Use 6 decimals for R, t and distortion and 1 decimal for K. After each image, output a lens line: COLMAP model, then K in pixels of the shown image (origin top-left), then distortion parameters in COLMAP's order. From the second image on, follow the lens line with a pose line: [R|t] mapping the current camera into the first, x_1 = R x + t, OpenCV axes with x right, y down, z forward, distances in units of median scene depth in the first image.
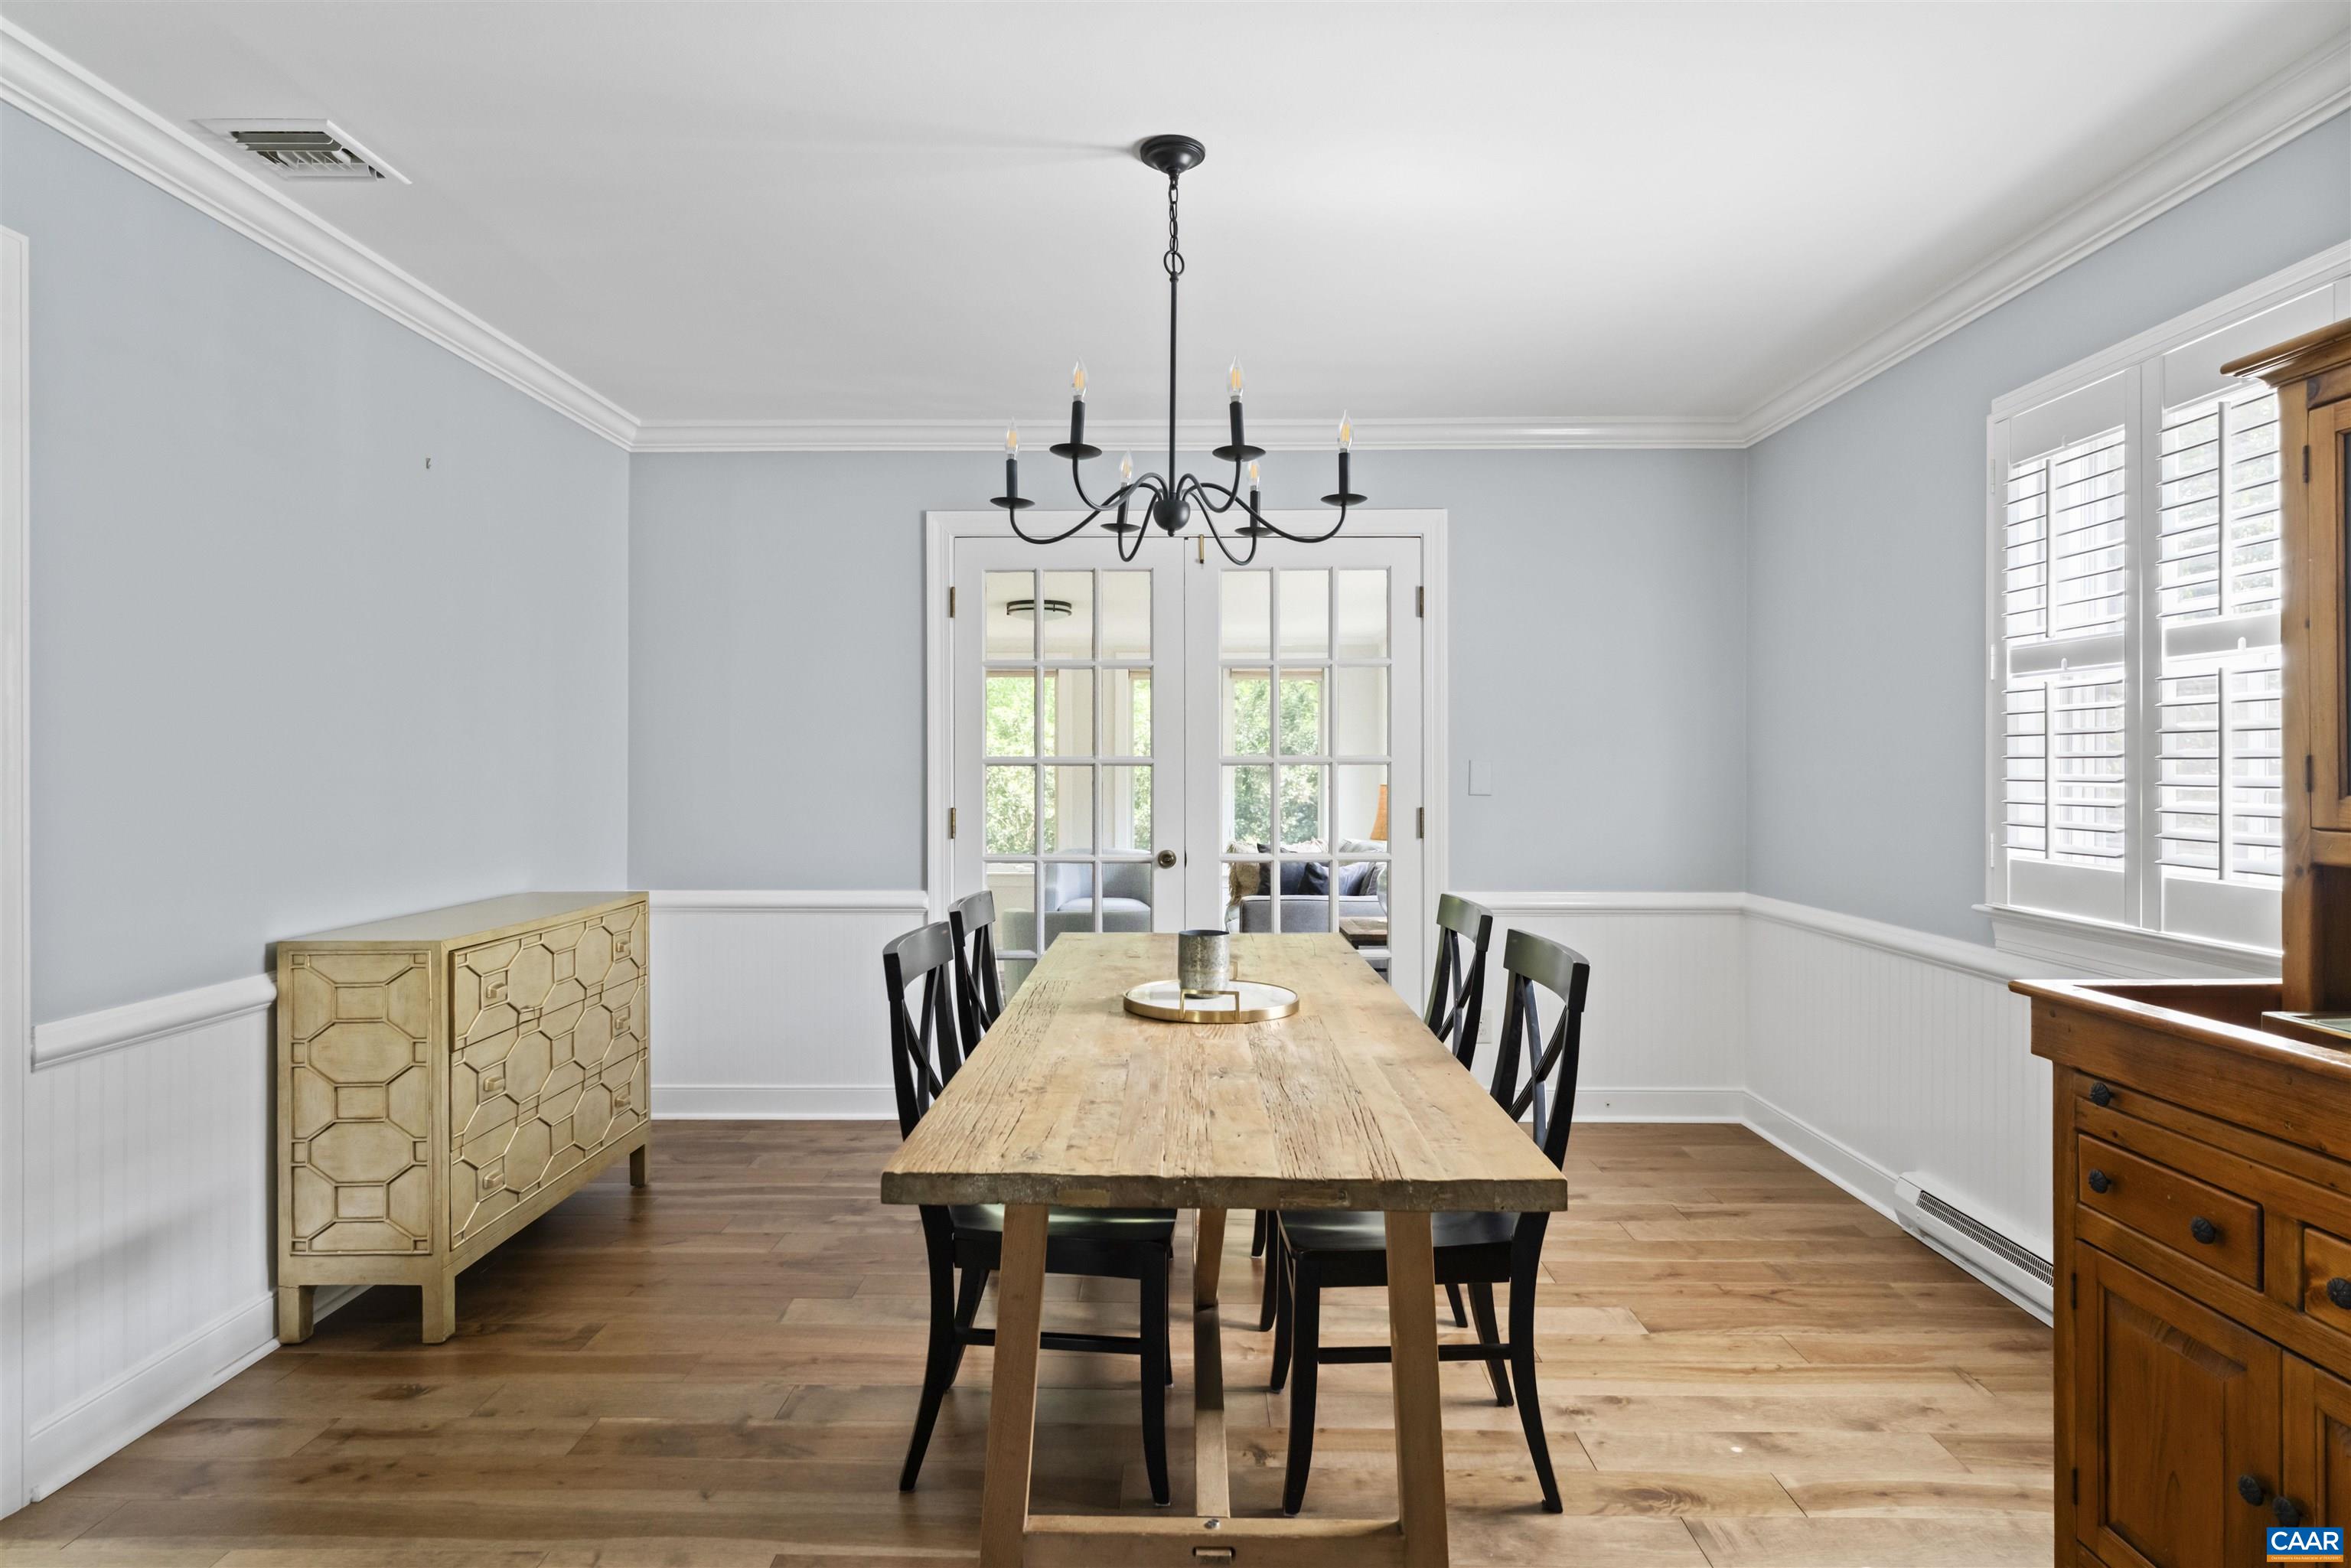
lens RADIAL K [[1260.8, 0, 1171.3], [0, 1260.8, 768.8], [0, 0, 1]] dist [-0.000848, -0.000558]
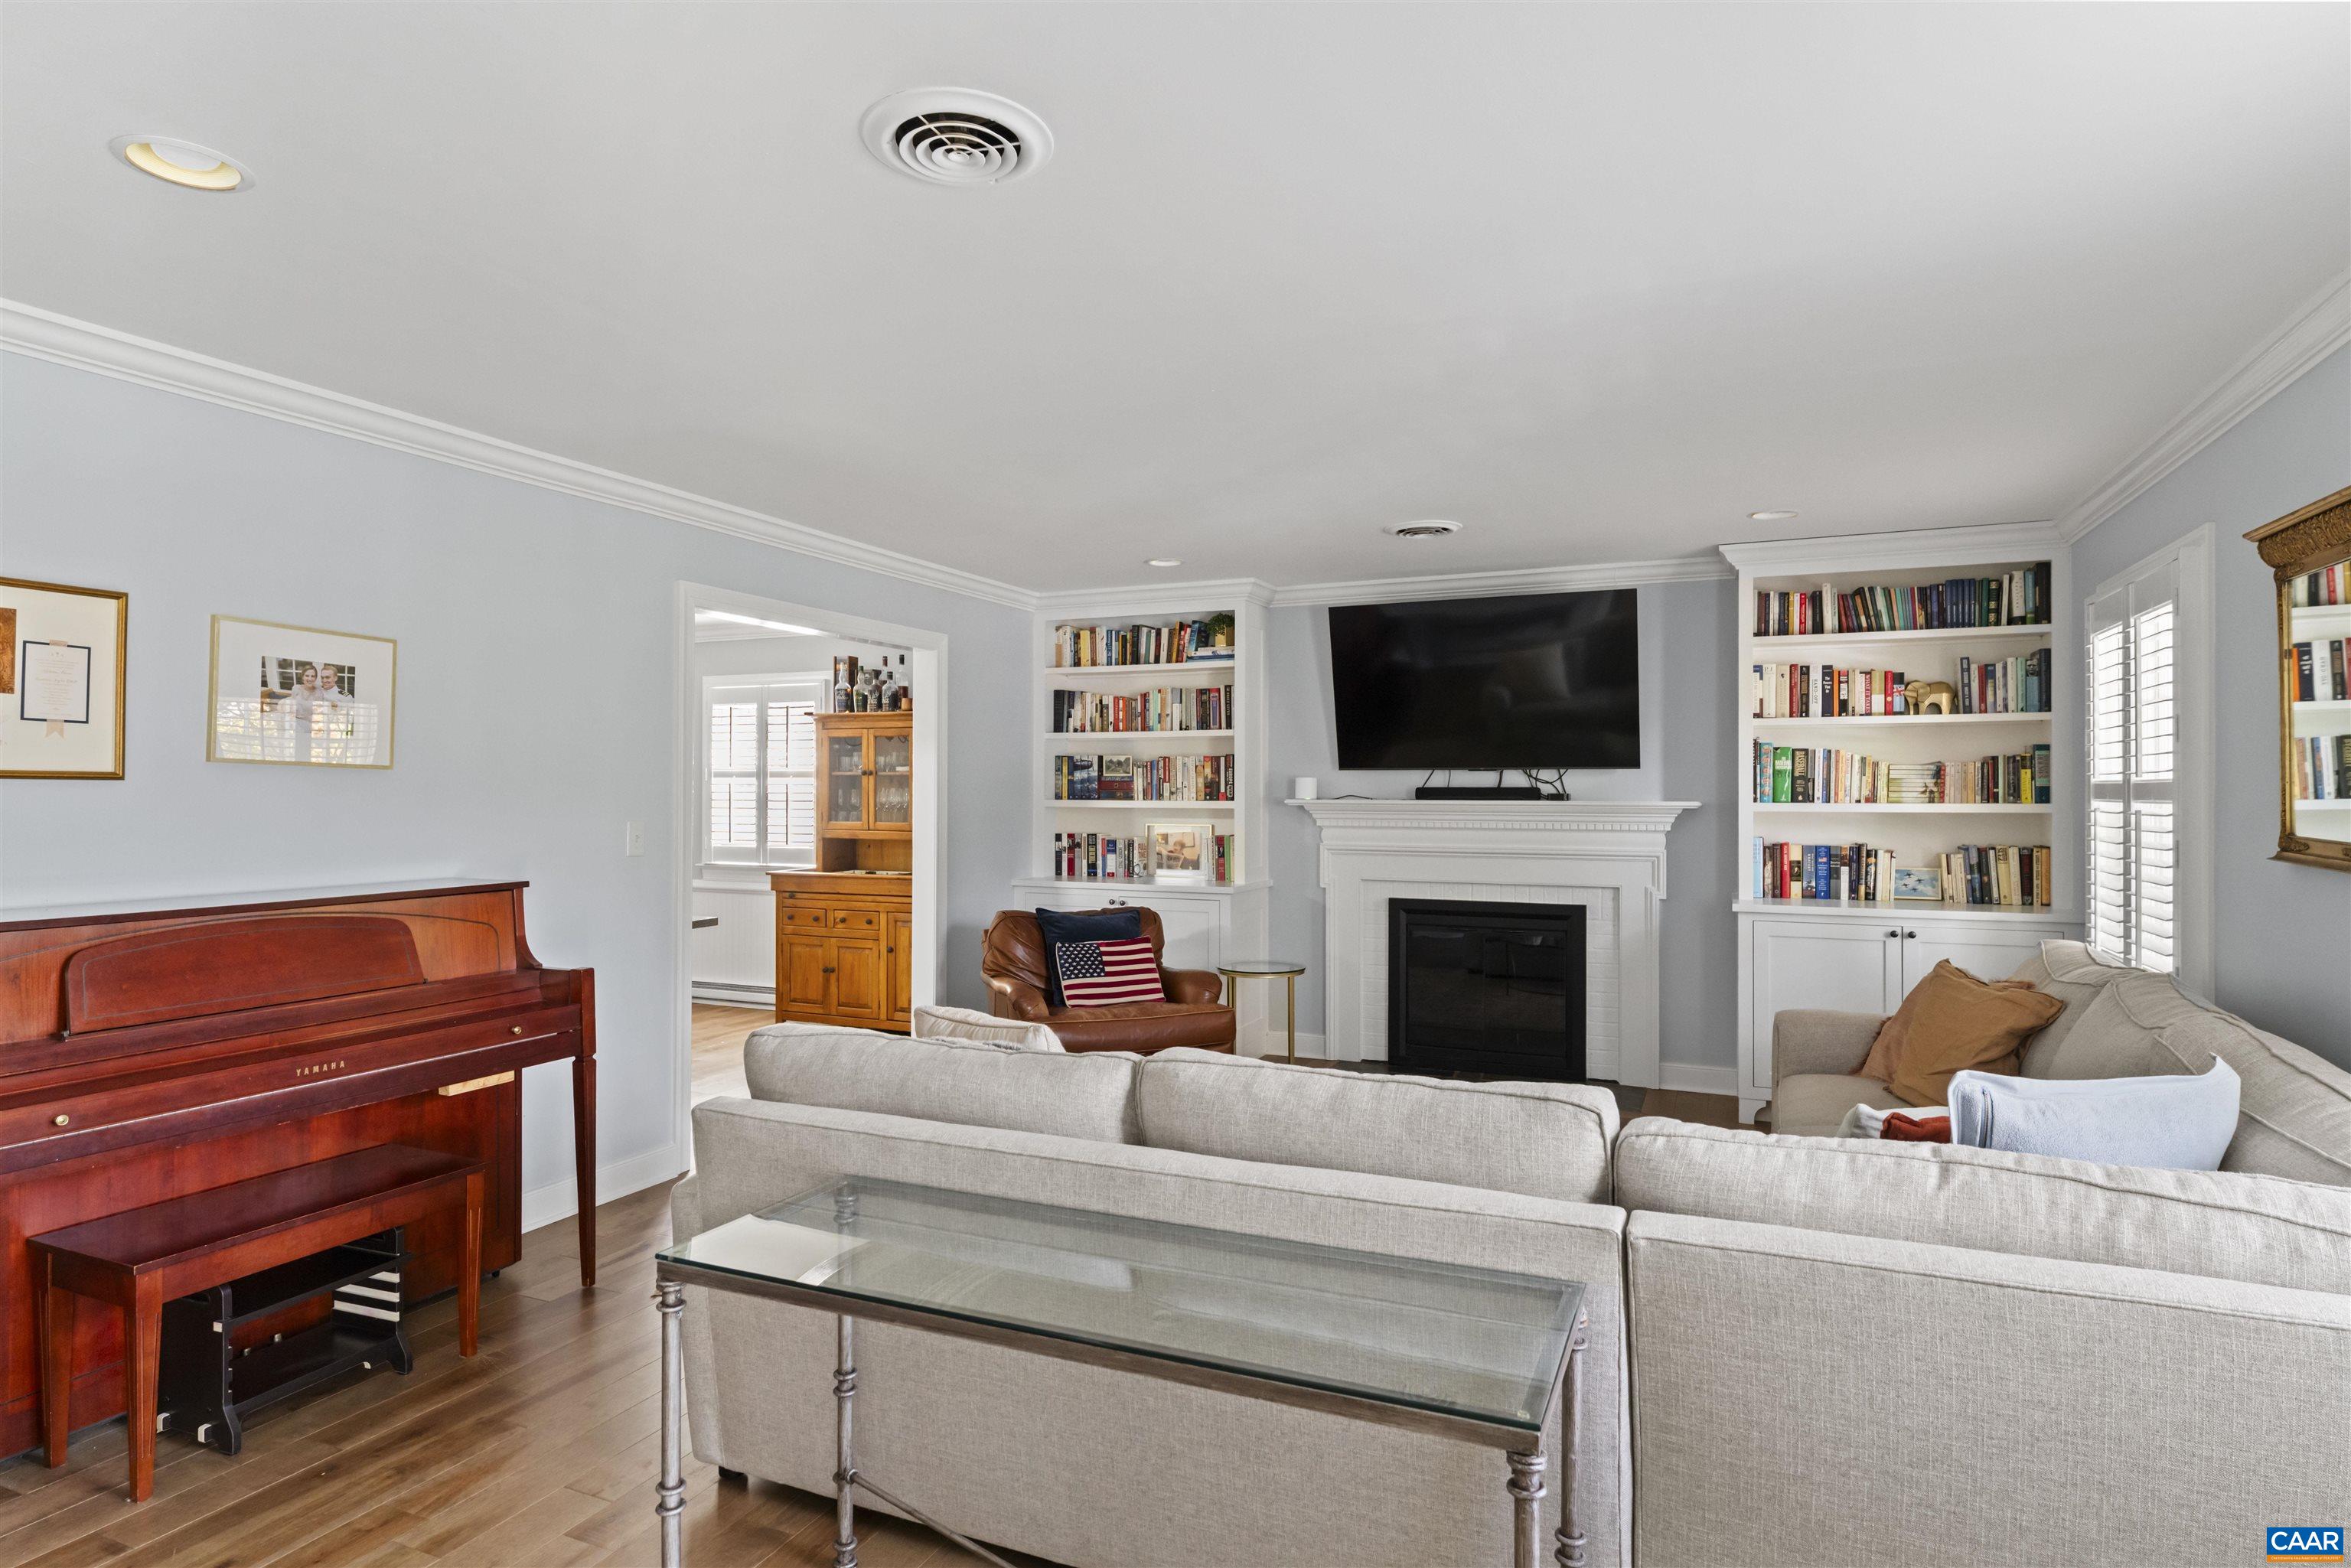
lens RADIAL K [[1268.0, 0, 1175.5], [0, 1268.0, 784.0], [0, 0, 1]] dist [-0.000715, 0.000161]
pose [[0.393993, 0.004739, 0.919101, -1.787347], [0.001200, 0.999983, -0.005670, -0.055506], [-0.919113, 0.003337, 0.393981, -1.240682]]
